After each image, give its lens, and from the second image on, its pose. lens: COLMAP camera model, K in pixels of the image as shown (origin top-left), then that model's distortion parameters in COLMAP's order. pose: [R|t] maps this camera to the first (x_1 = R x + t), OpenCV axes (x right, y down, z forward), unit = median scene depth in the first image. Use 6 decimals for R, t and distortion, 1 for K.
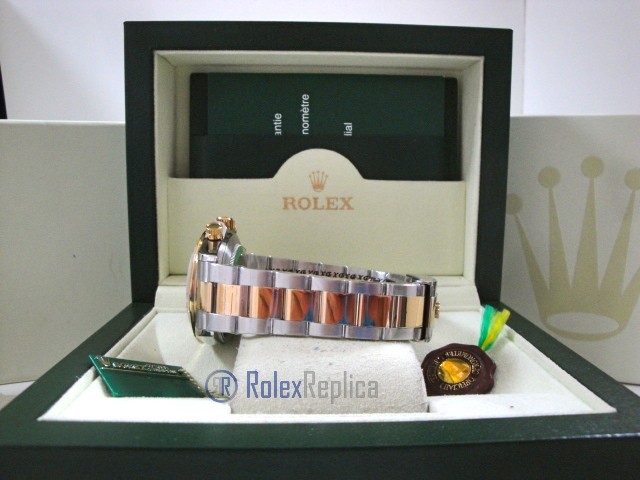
lens RADIAL K [[524.8, 0, 321.0], [0, 524.8, 236.5], [0, 0, 1]] dist [-0.172664, 0.131885]
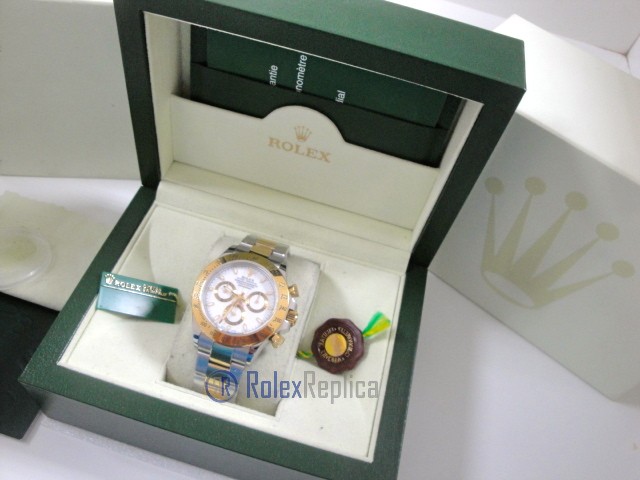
lens RADIAL K [[524.8, 0, 321.0], [0, 524.8, 236.5], [0, 0, 1]] dist [-0.172664, 0.131885]
pose [[0.951280, 0.302860, -0.057816, 0.155935], [-0.182512, 0.704245, 0.686097, -0.695105], [0.248508, -0.642118, 0.725209, 0.104533]]
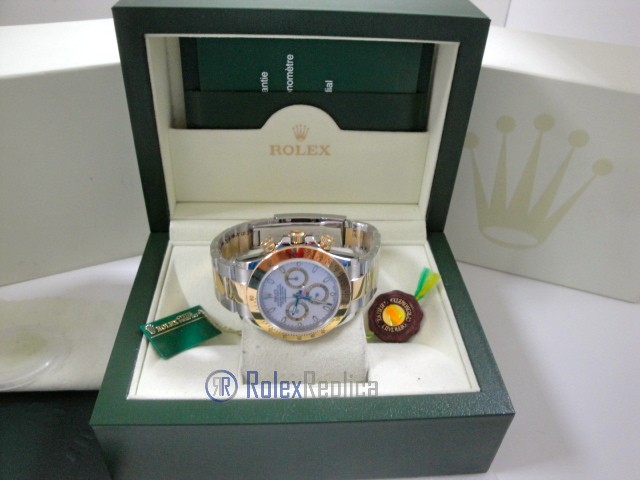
lens RADIAL K [[524.8, 0, 321.0], [0, 524.8, 236.5], [0, 0, 1]] dist [-0.172664, 0.131885]
pose [[0.999030, 0.017073, 0.040600, -0.003223], [-0.034826, 0.870544, 0.490856, -0.469129], [-0.026964, -0.491794, 0.870294, -0.104779]]
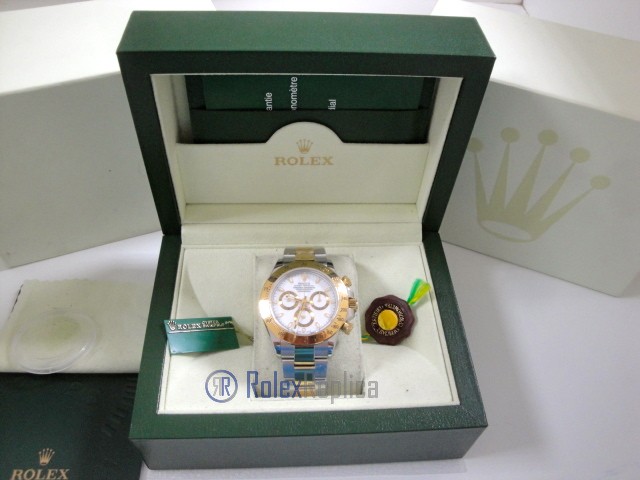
lens RADIAL K [[524.8, 0, 321.0], [0, 524.8, 236.5], [0, 0, 1]] dist [-0.172664, 0.131885]
pose [[0.998939, 0.014272, 0.043794, -0.016694], [-0.039756, 0.747314, 0.663281, -0.735802], [-0.023262, -0.664318, 0.747088, -0.014456]]
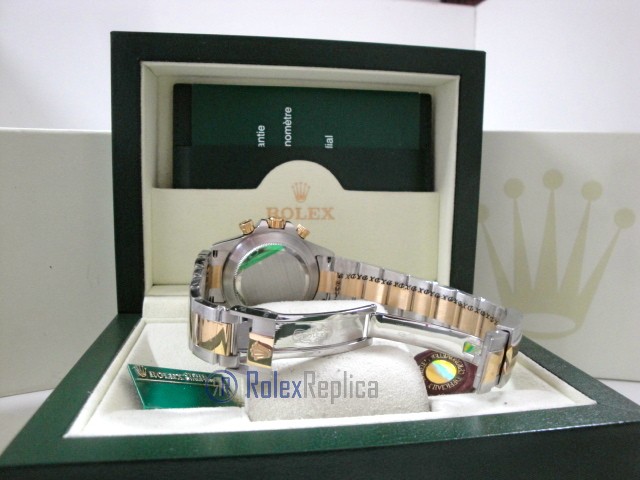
lens RADIAL K [[525.1, 0, 325.2], [0, 525.1, 239.0], [0, 0, 1]] dist [-0.171878, 0.132516]
pose [[0.992875, -0.006008, 0.119006, -0.080949], [0.005647, 0.999978, 0.003365, -0.016179], [-0.119024, -0.002669, 0.992888, -0.031284]]
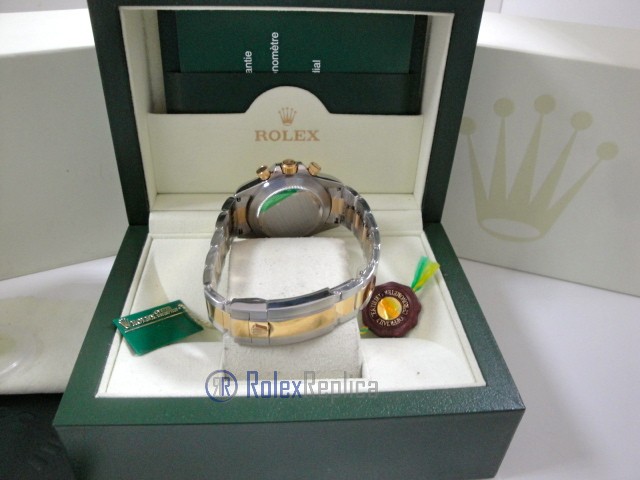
lens RADIAL K [[524.8, 0, 321.0], [0, 524.8, 236.5], [0, 0, 1]] dist [-0.172664, 0.131885]
pose [[0.998772, 0.006346, 0.049133, 0.012852], [-0.028295, 0.887161, 0.460592, -0.382060], [-0.040666, -0.461417, 0.886251, -0.067867]]
